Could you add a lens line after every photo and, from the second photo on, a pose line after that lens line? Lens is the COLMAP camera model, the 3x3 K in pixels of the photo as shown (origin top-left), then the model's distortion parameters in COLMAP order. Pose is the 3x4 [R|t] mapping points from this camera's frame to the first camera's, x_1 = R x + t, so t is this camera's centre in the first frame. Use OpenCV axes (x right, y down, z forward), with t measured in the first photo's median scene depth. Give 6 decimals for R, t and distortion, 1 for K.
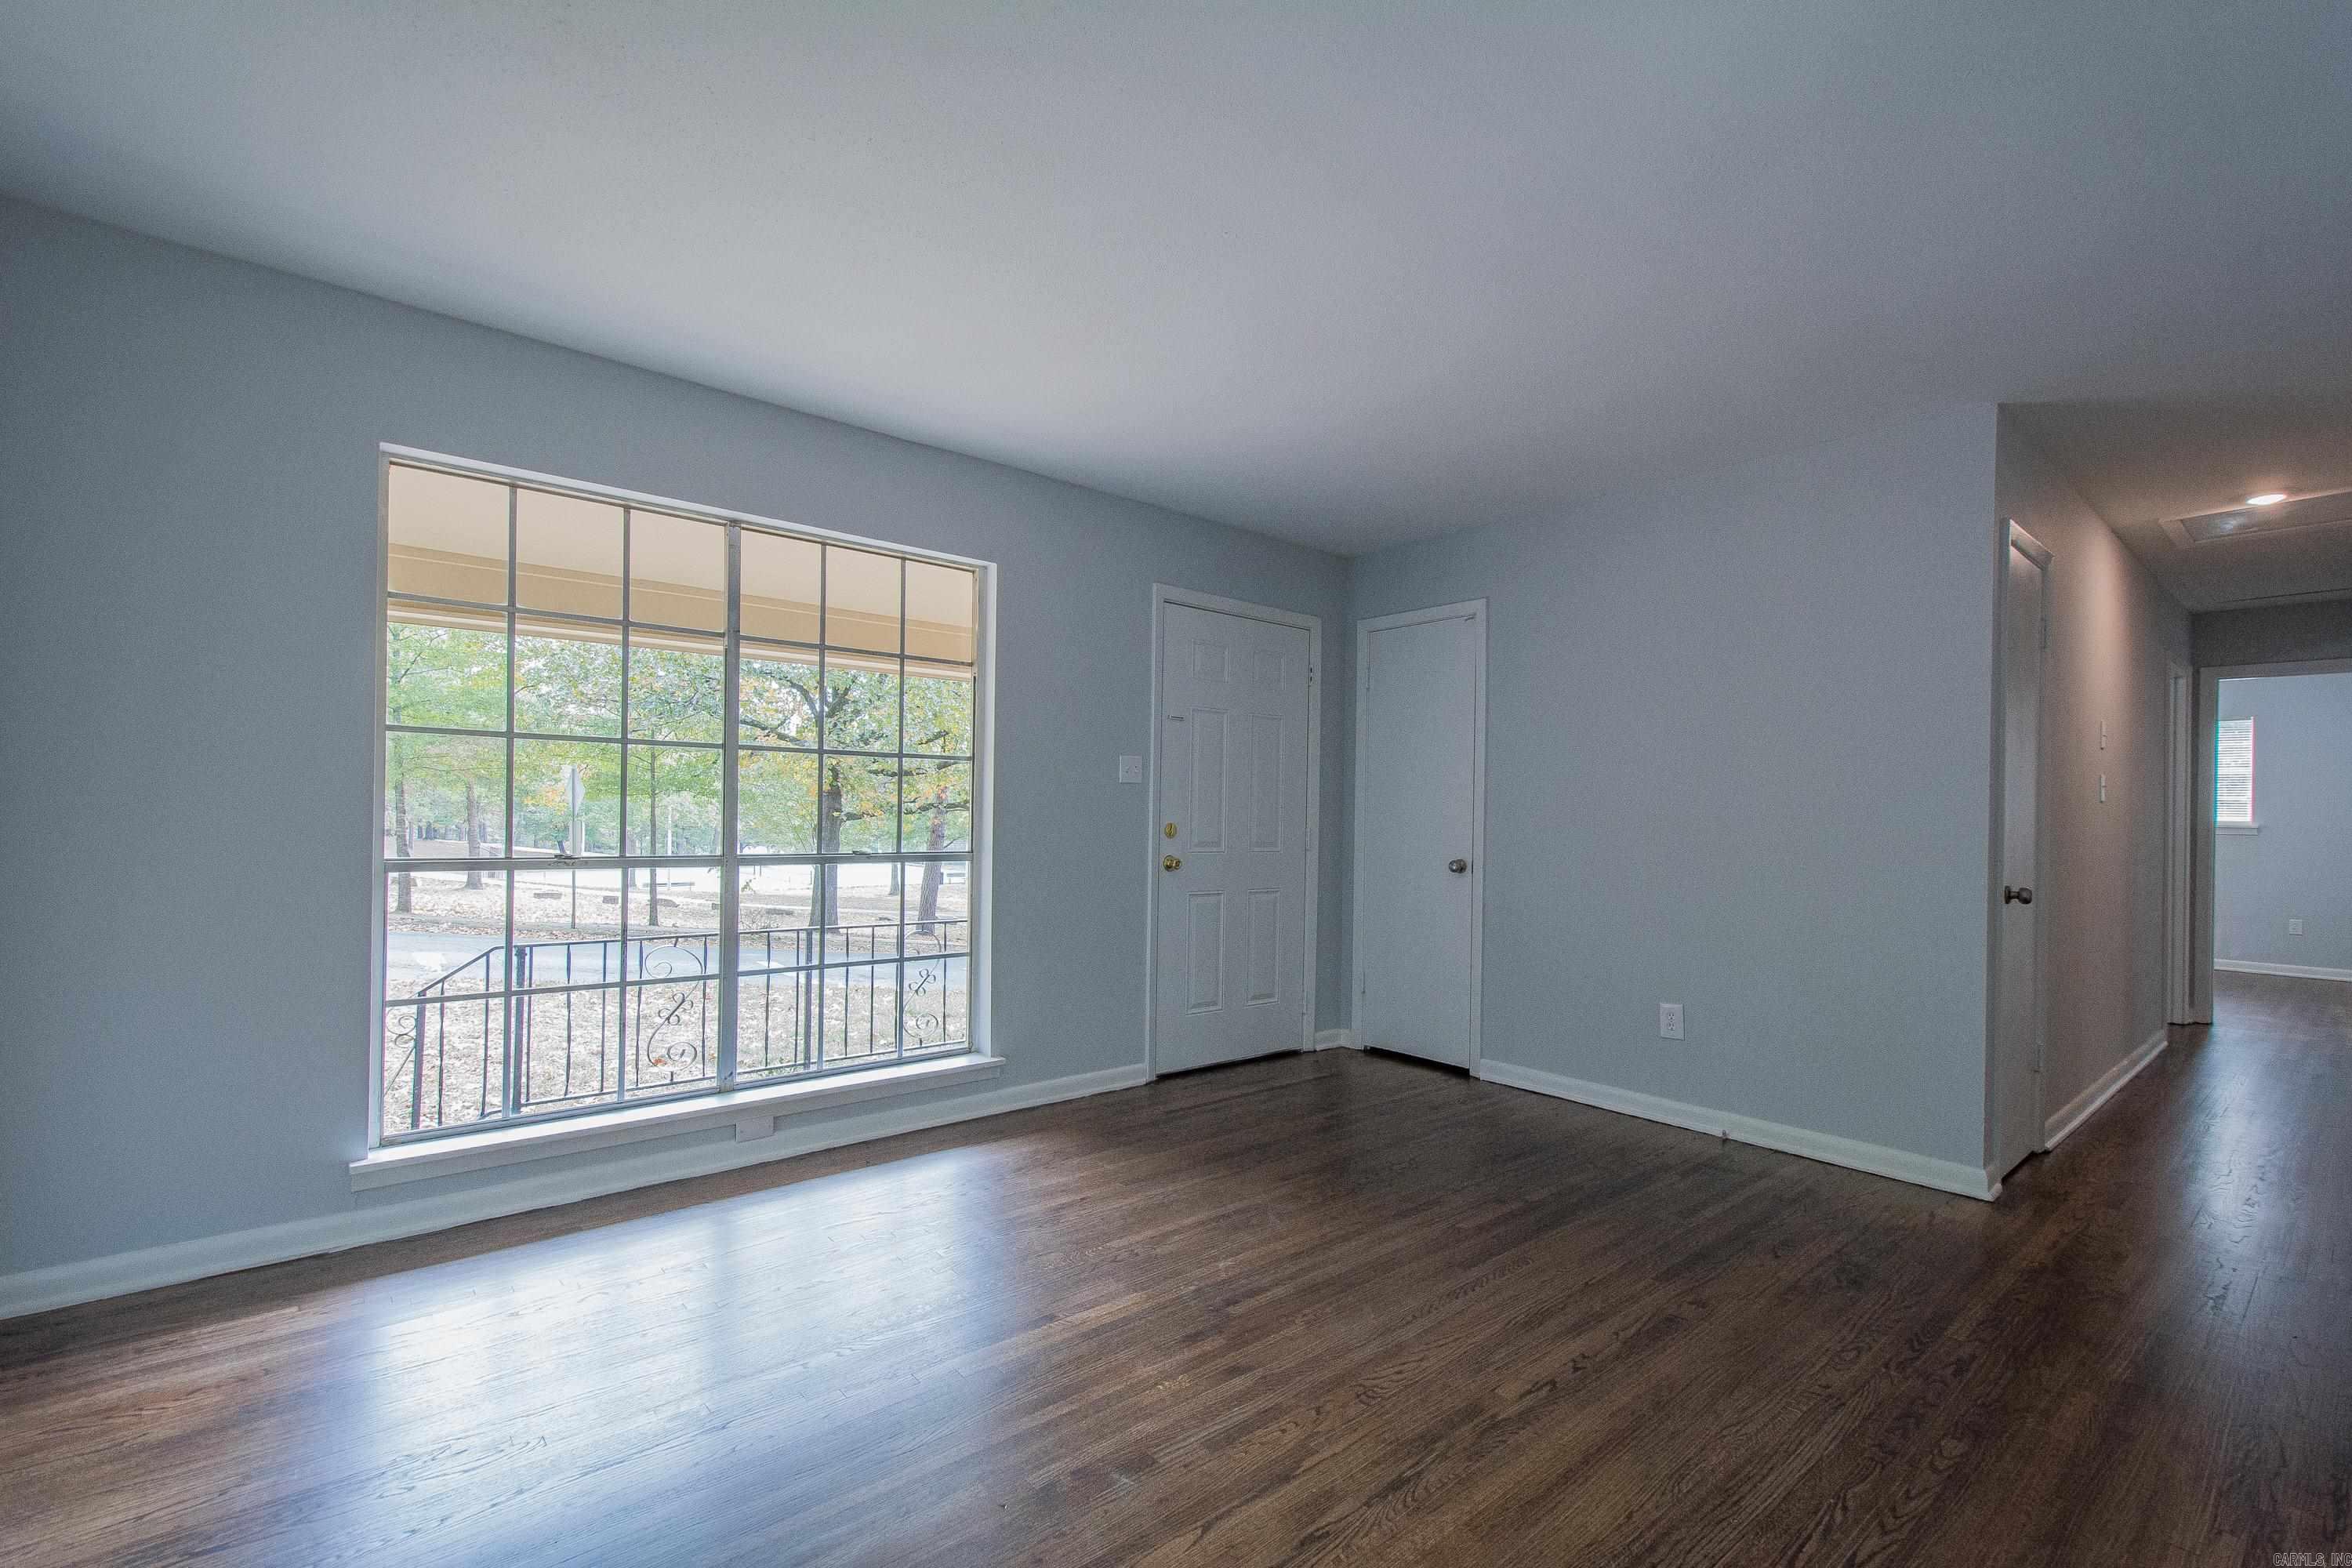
lens RADIAL K [[1038.0, 0, 1190.5], [0, 1038.0, 817.0], [0, 0, 1]] dist [0.024859, -0.009935]
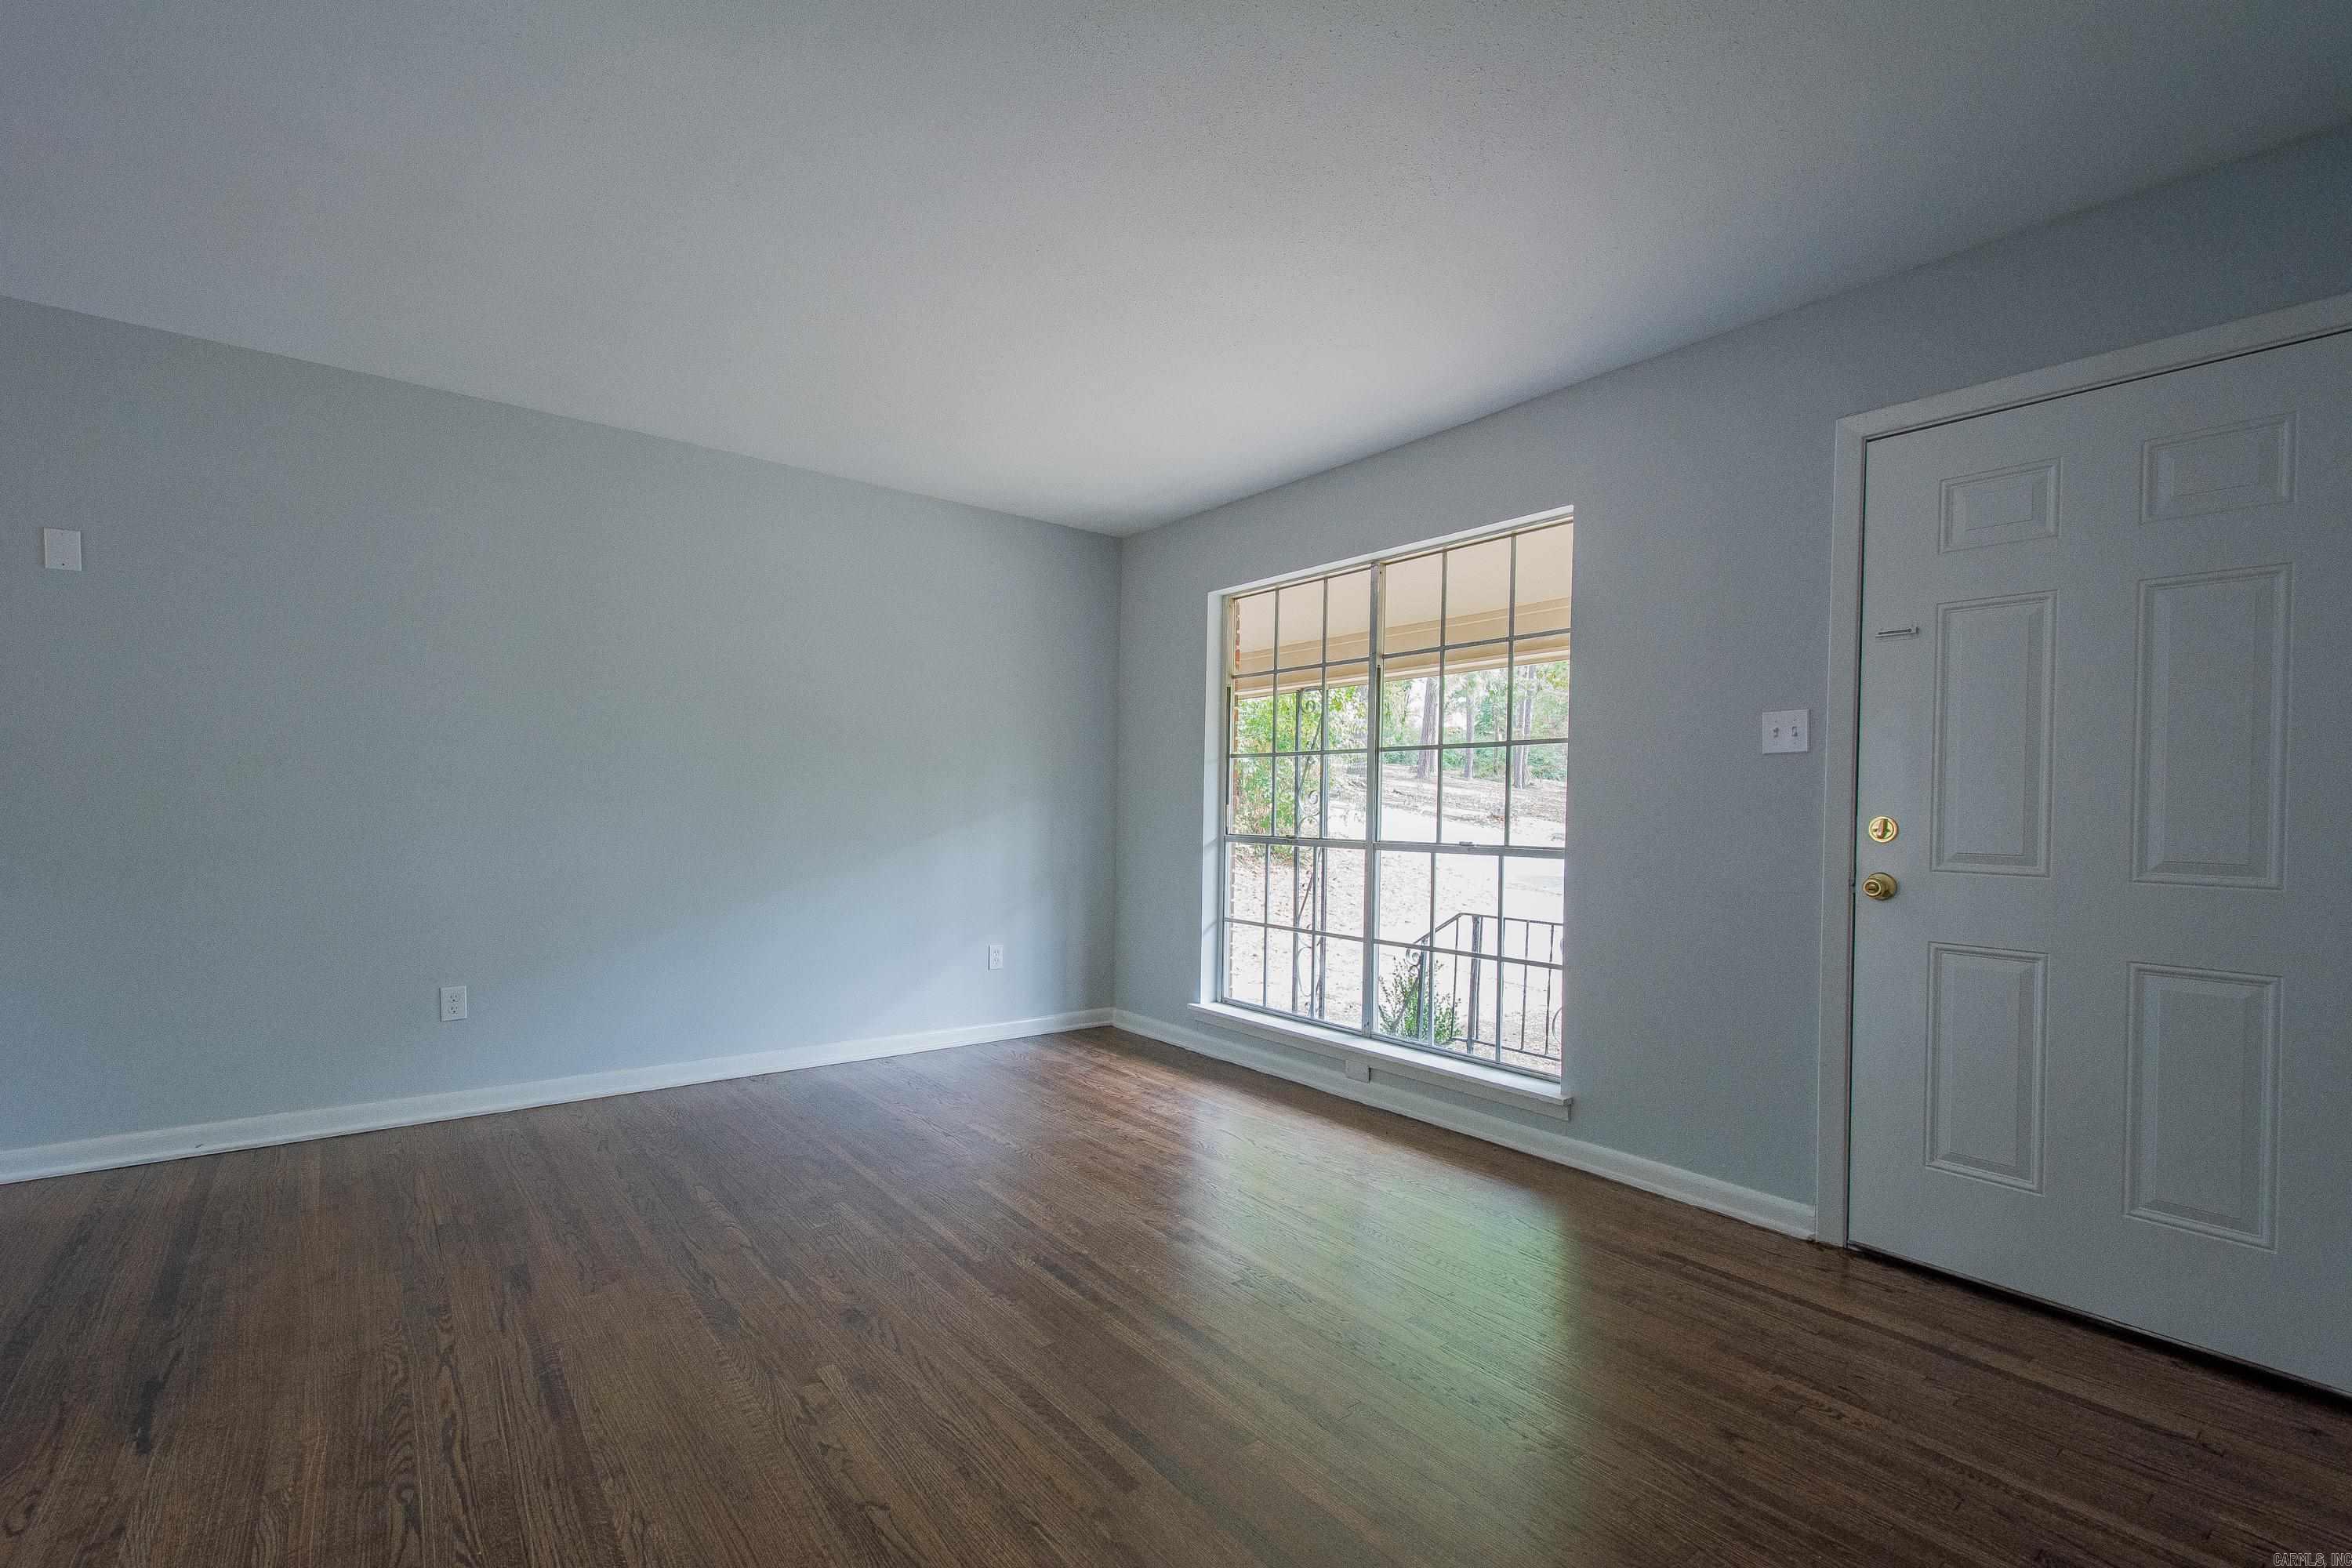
lens RADIAL K [[1038.0, 0, 1190.5], [0, 1038.0, 817.0], [0, 0, 1]] dist [0.024859, -0.009935]
pose [[-0.042019, -0.007572, -0.999088, 0.713601], [-0.016969, 0.999832, -0.006864, 0.019941], [0.998973, 0.016666, -0.042141, 0.789909]]
